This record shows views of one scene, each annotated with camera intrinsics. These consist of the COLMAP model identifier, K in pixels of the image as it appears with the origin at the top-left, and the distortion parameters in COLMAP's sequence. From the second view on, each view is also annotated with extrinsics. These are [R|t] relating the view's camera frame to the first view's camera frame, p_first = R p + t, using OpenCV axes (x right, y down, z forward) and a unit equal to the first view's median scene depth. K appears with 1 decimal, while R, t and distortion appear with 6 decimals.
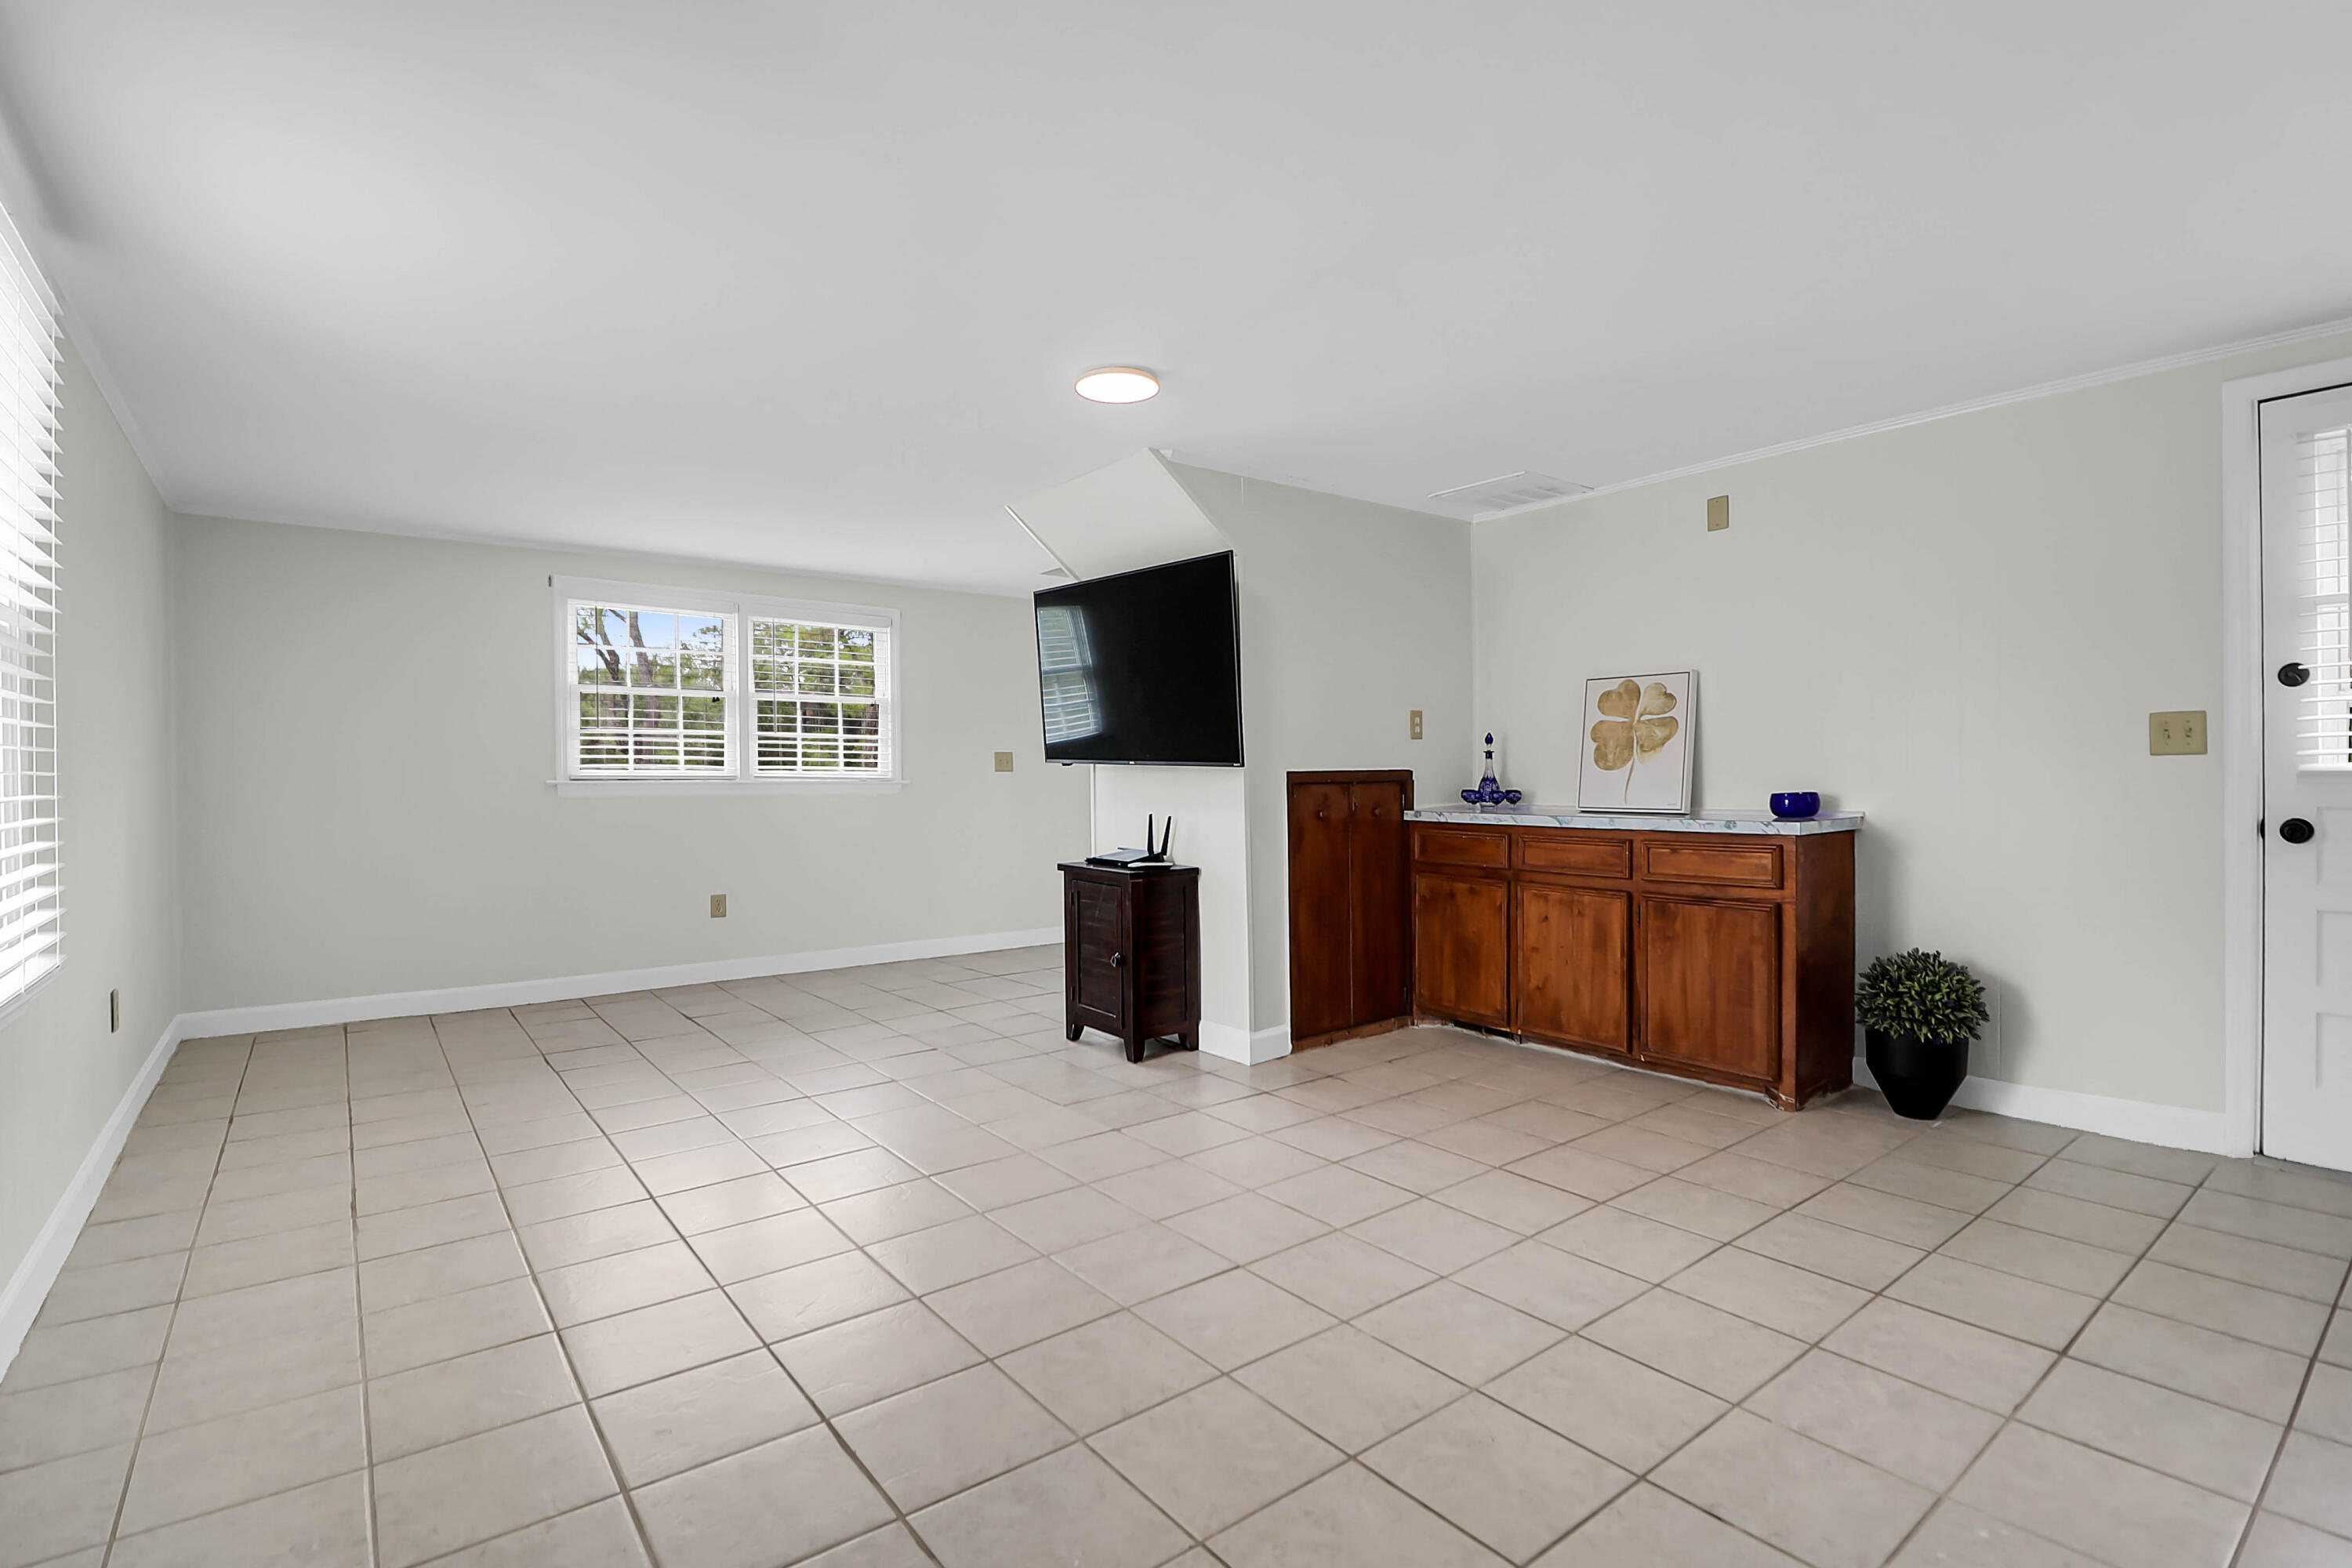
lens RADIAL K [[1087.3, 0, 1176.3], [0, 1087.3, 791.5], [0, 0, 1]] dist [-0.016609, -0.000533]
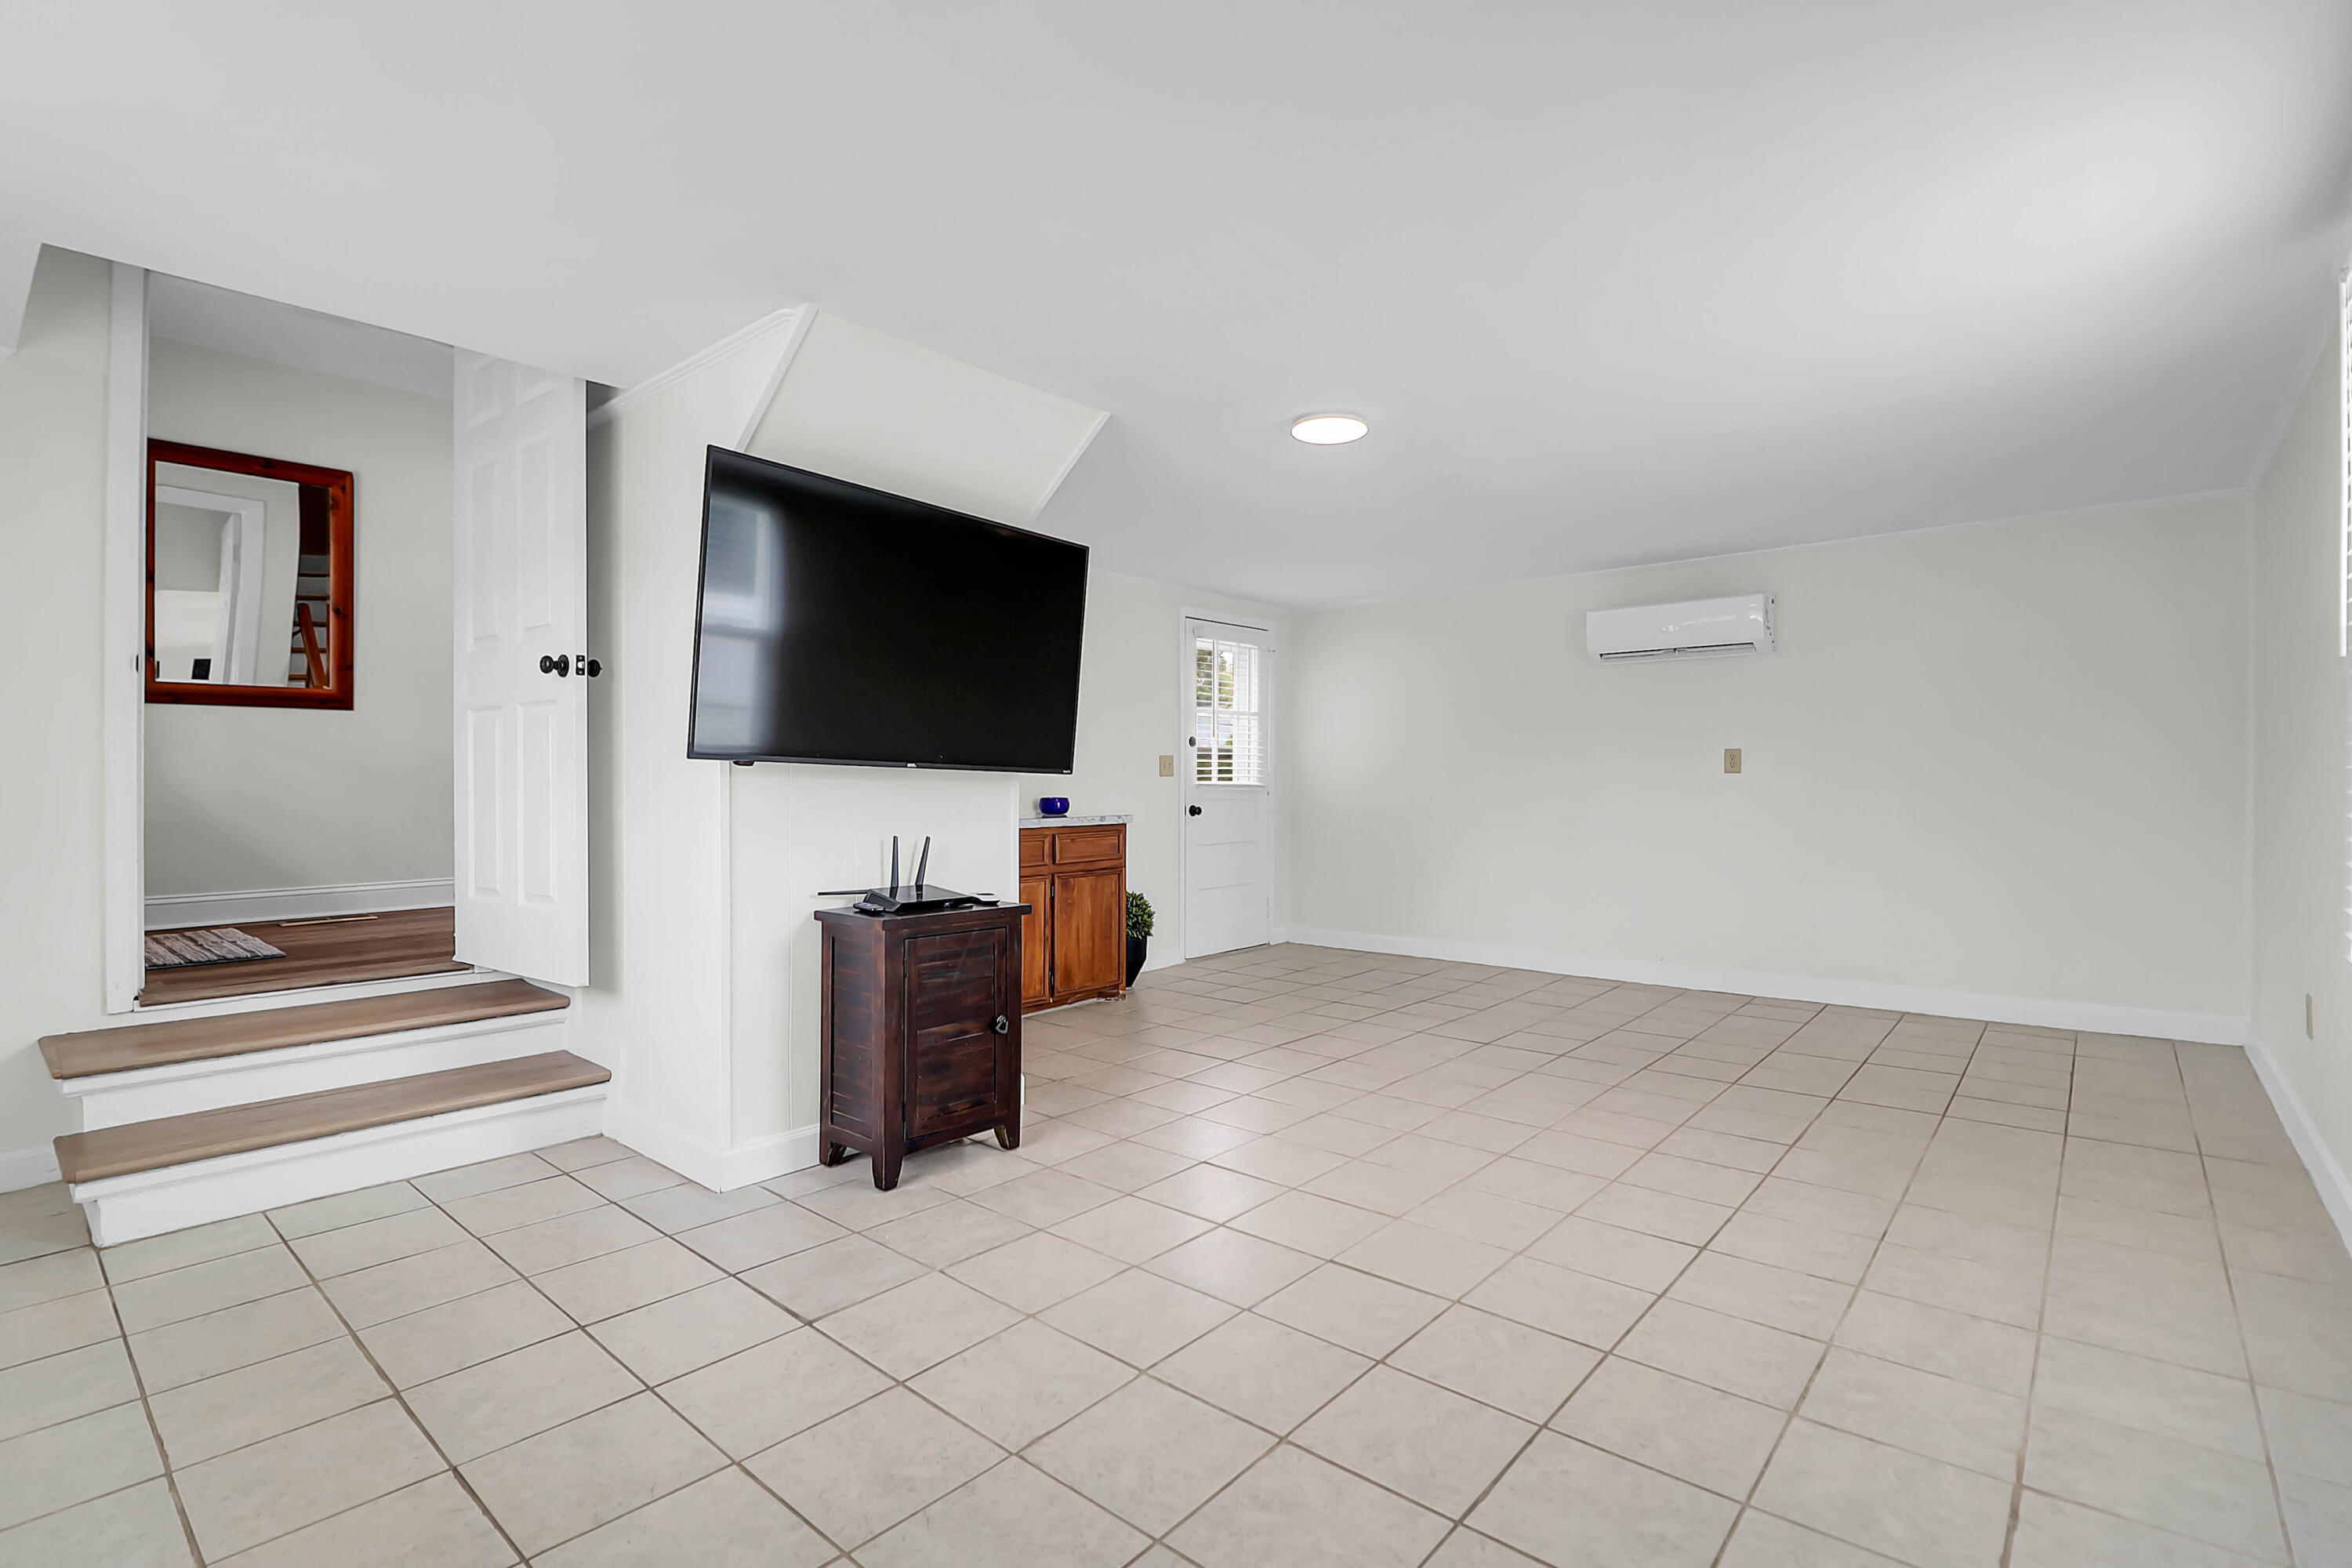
lens RADIAL K [[1087.3, 0, 1172.6], [0, 1087.3, 775.0], [0, 0, 1]] dist [-0.016609, -0.000533]
pose [[-0.201381, 0.011738, 0.979443, -0.920372], [0.010276, 0.999898, -0.009870, -0.012705], [-0.979459, 0.008077, -0.201481, 1.154228]]
